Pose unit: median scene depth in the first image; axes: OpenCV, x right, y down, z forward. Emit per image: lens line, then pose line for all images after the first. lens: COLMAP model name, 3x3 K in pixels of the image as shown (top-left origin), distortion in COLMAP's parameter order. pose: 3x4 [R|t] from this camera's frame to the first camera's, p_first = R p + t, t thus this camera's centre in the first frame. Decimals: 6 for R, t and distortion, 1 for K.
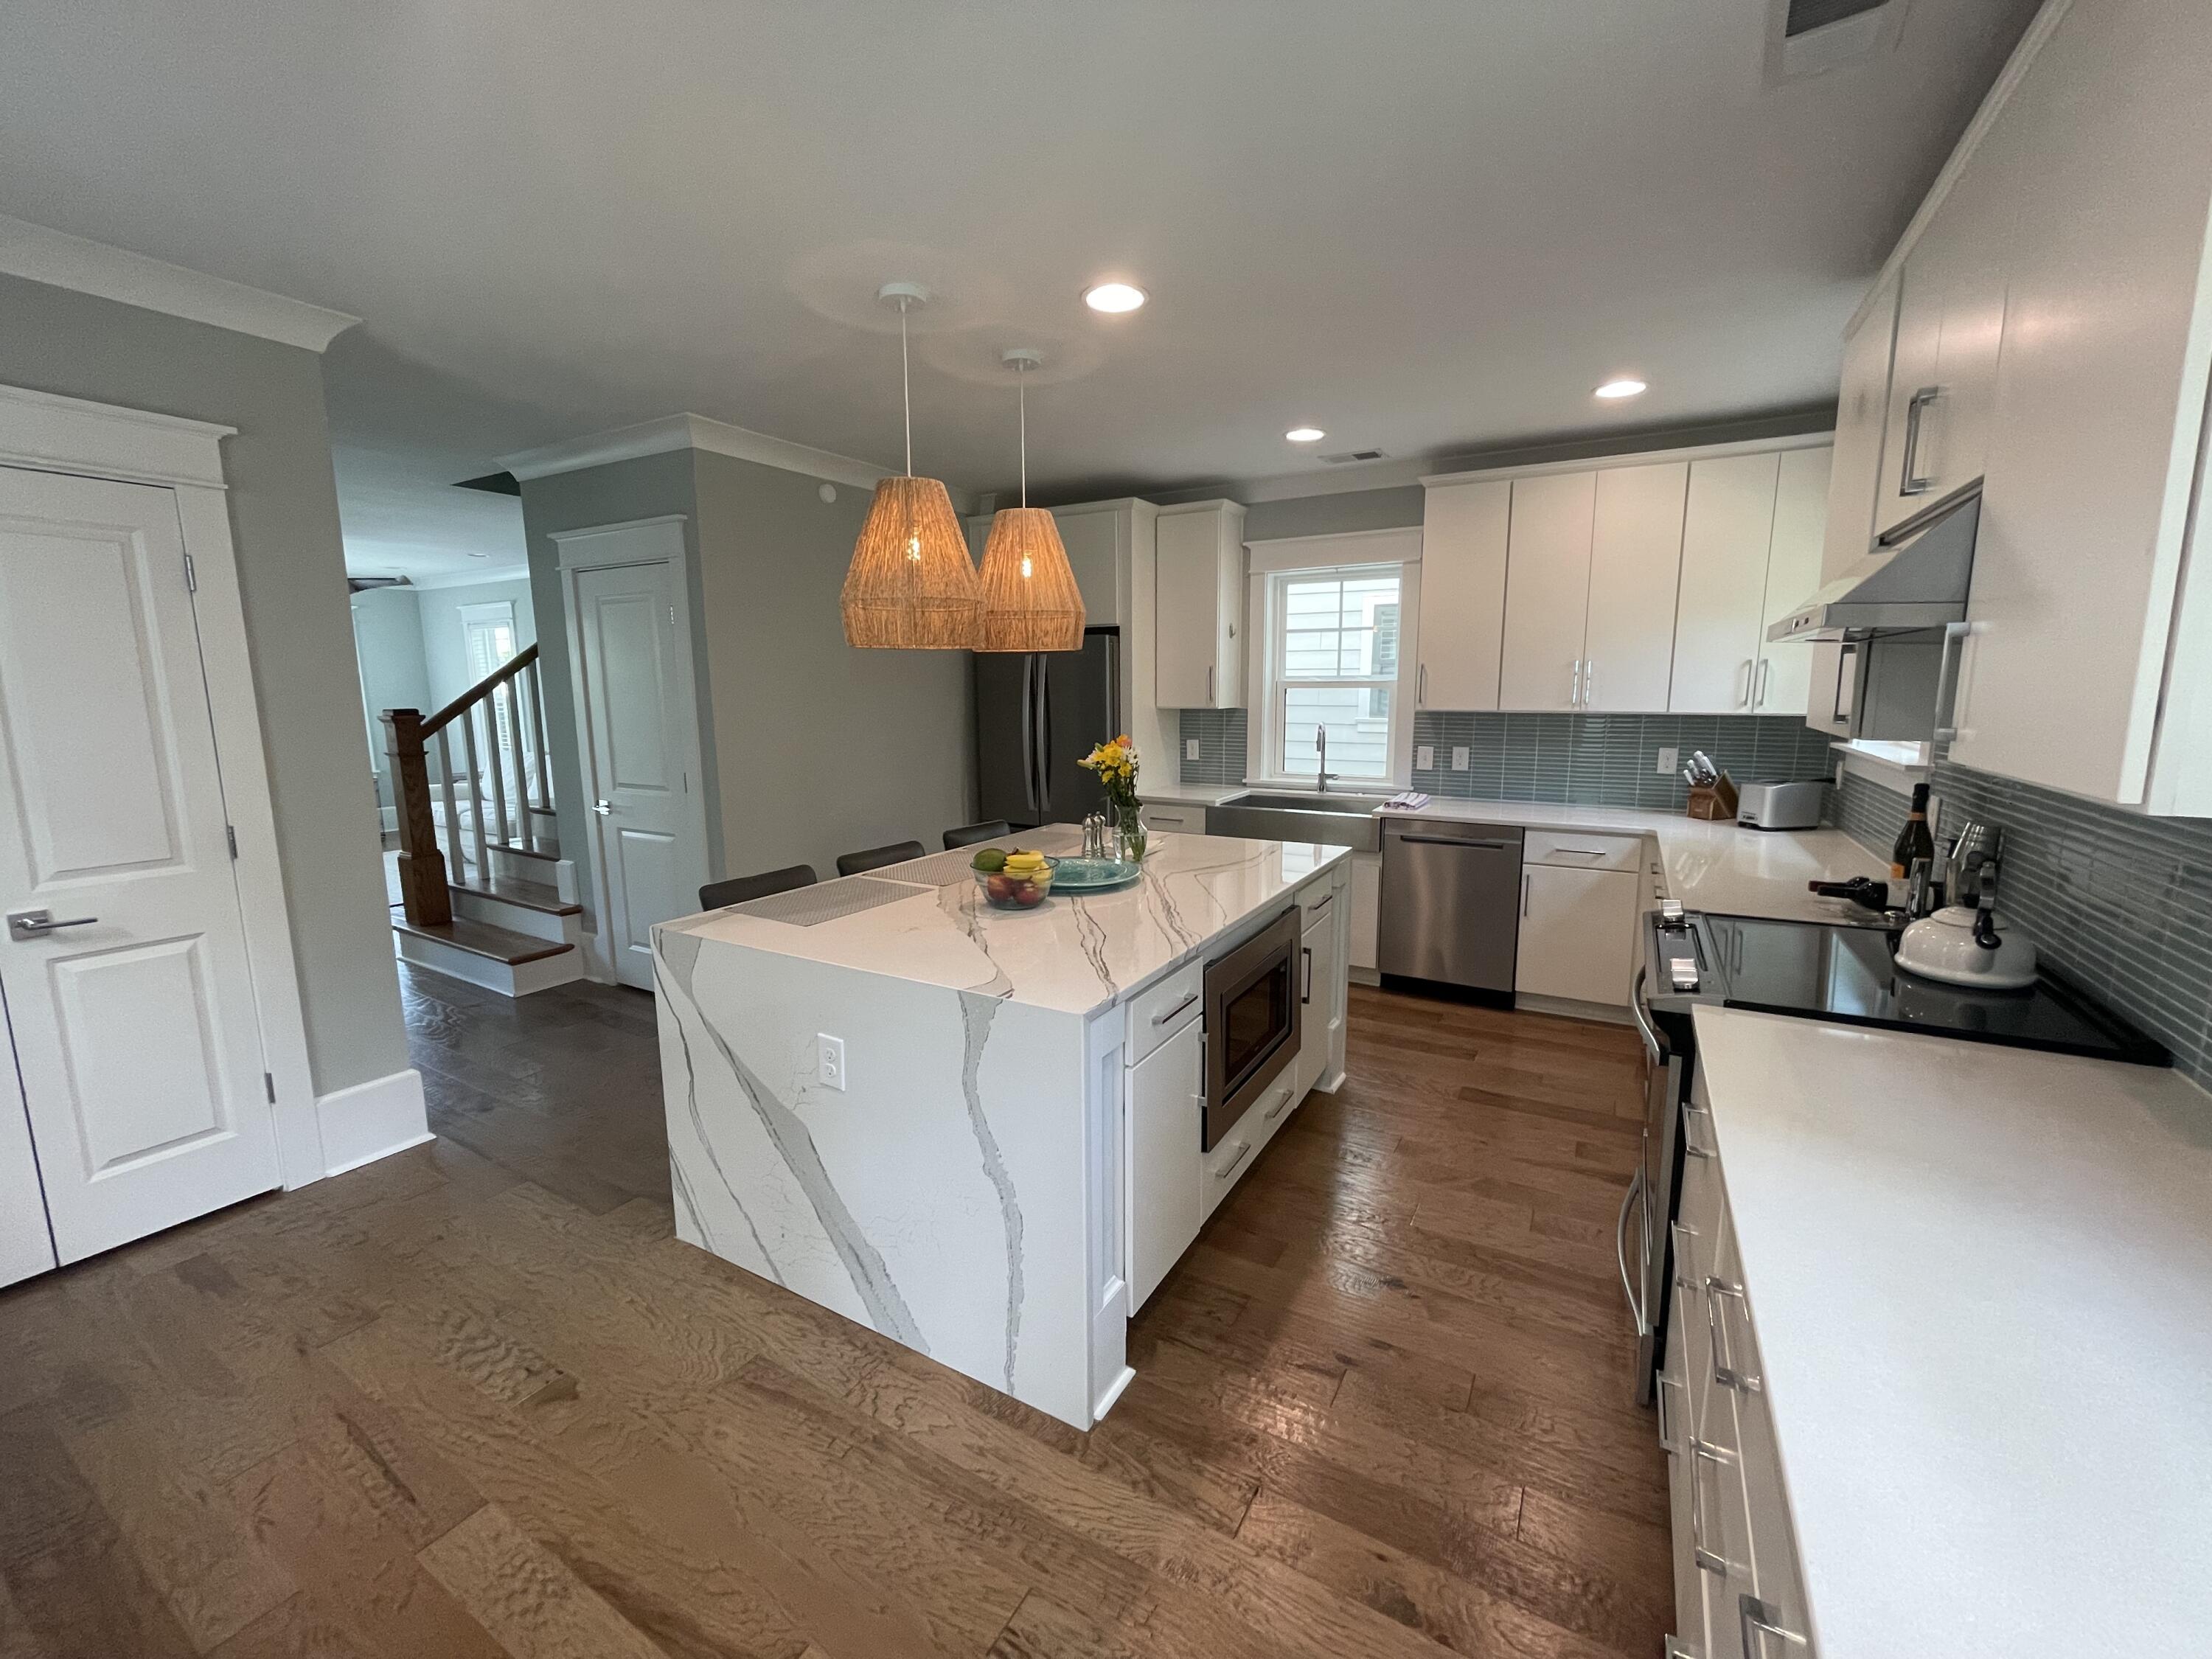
lens RADIAL K [[896.3, 0, 1115.4], [0, 896.3, 827.4], [0, 0, 1]] dist [0.007120, 0.000630]
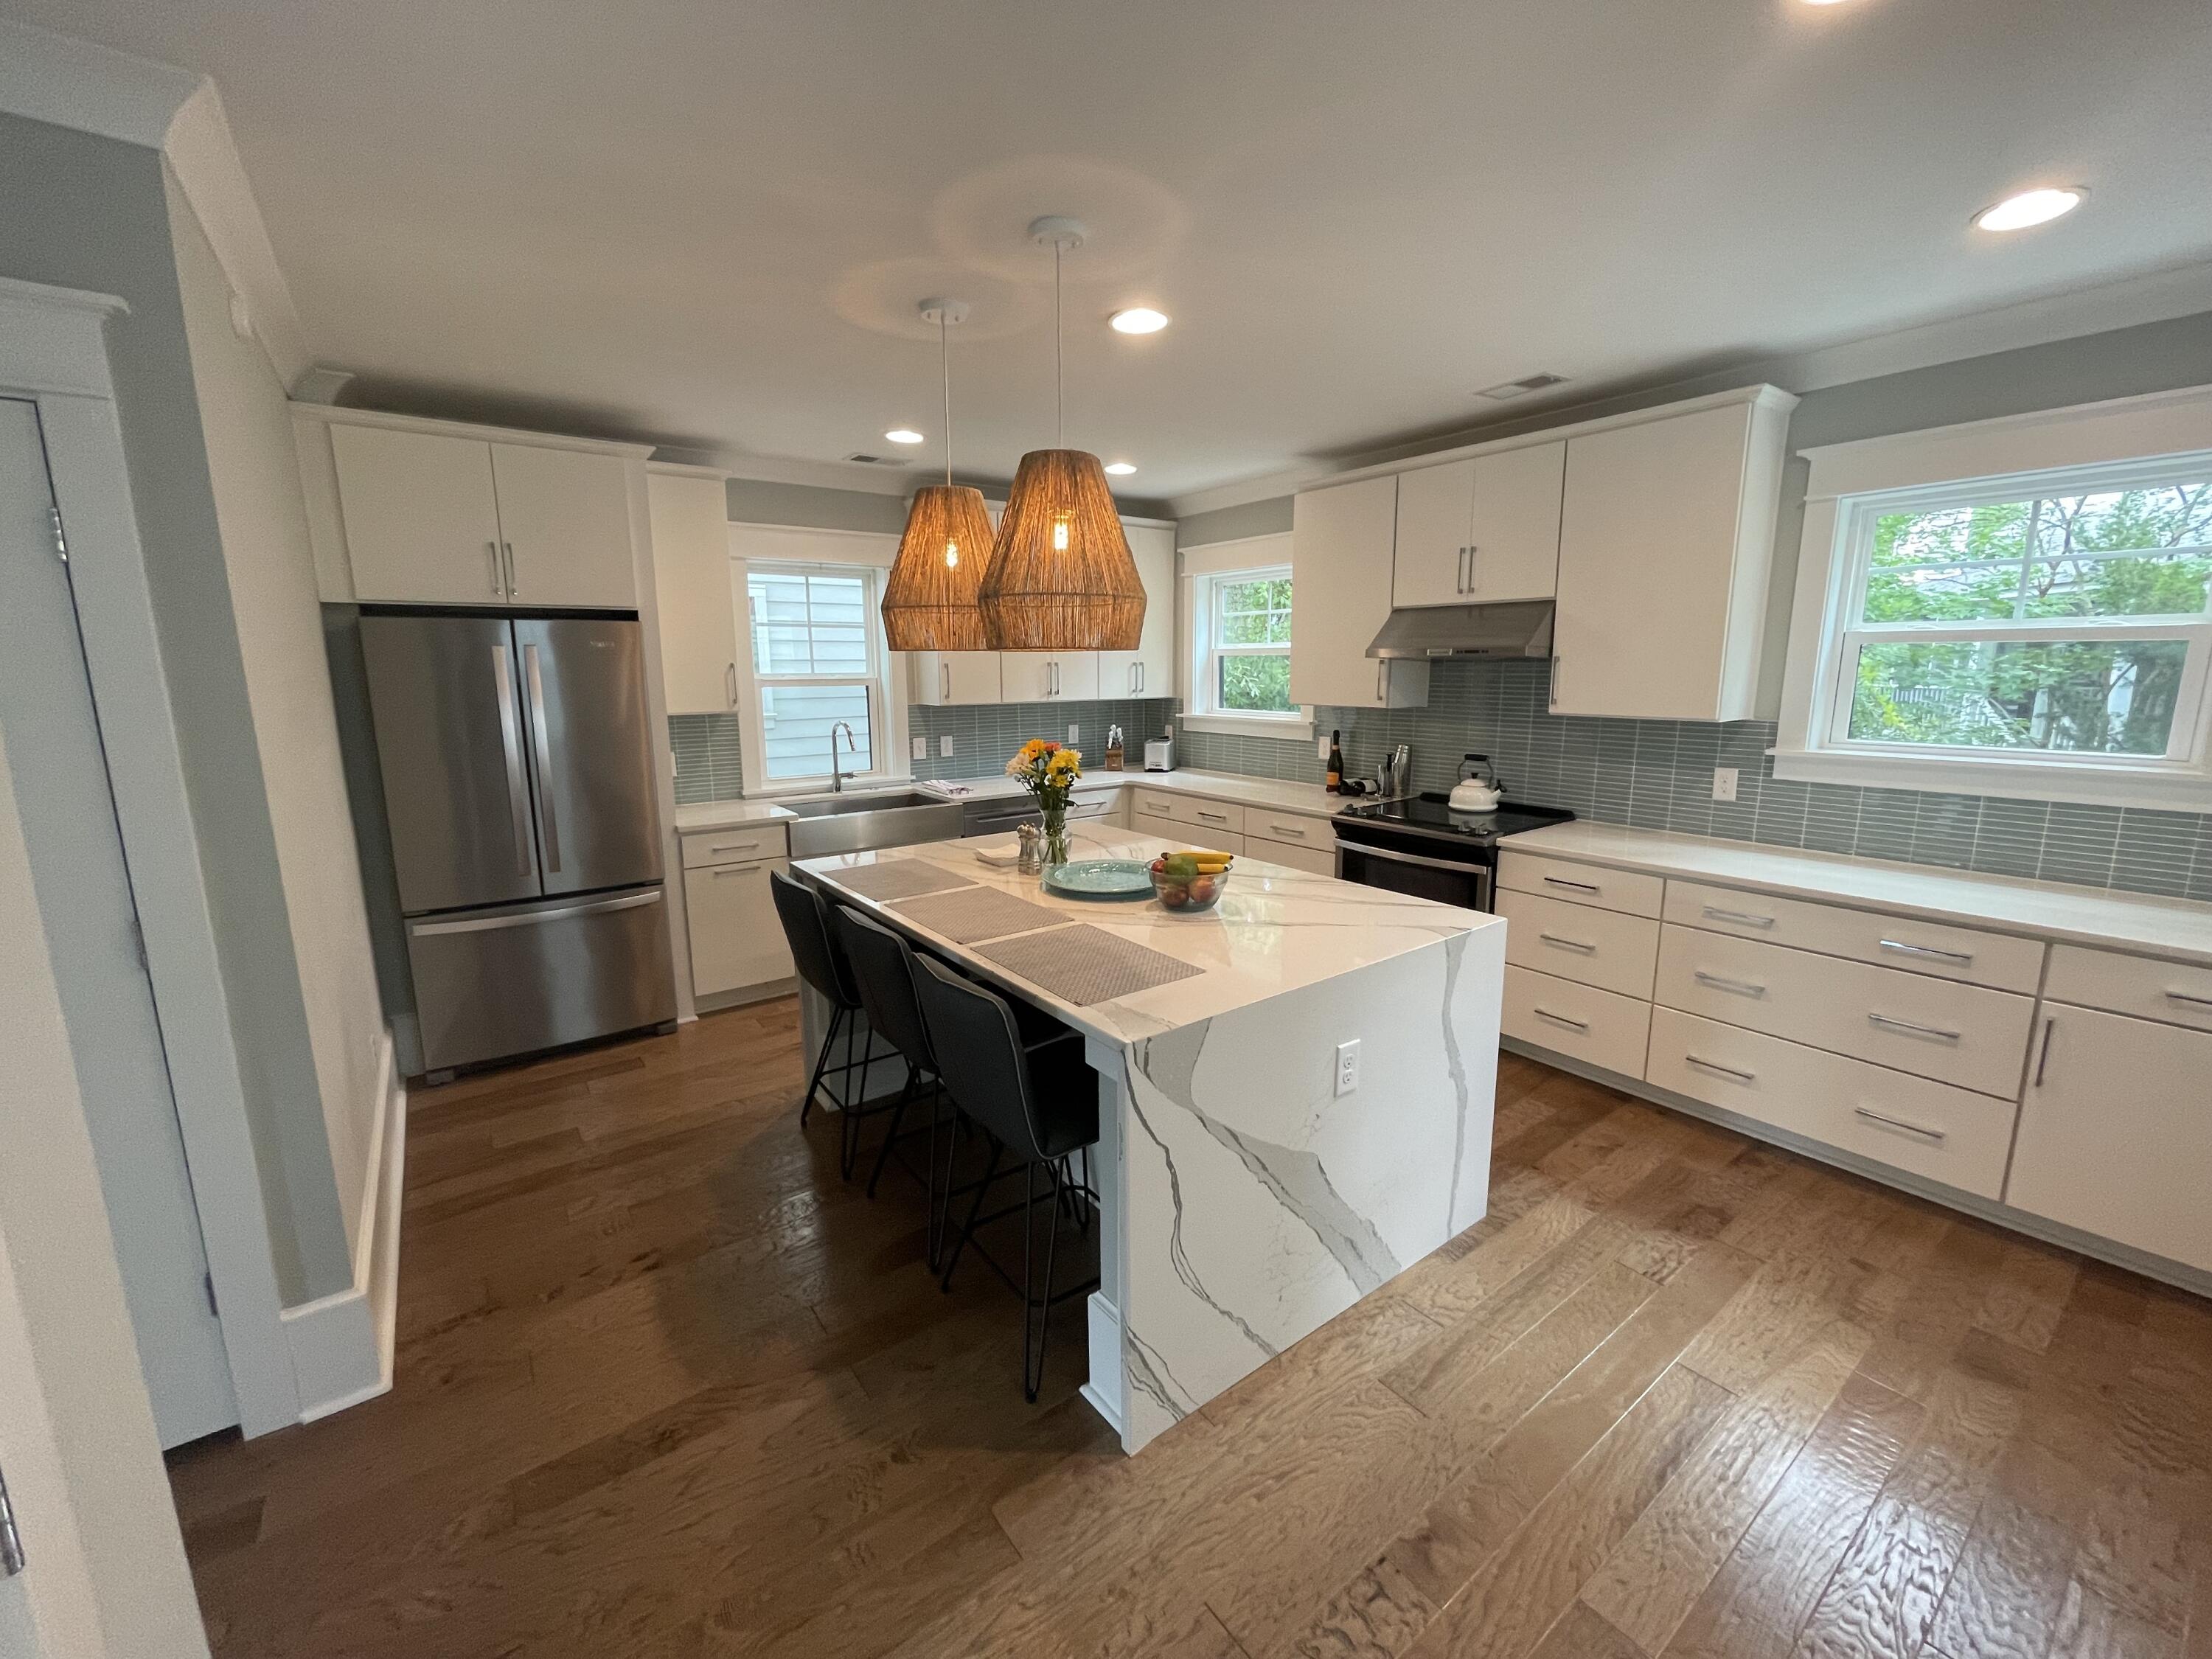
lens RADIAL K [[896.3, 0, 1103.2], [0, 896.3, 816.0], [0, 0, 1]] dist [0.007120, 0.000630]
pose [[0.394224, -0.152108, 0.906339, -0.731333], [0.150574, 0.983571, 0.099576, -0.090831], [-0.906595, 0.097216, 0.410651, 0.452211]]
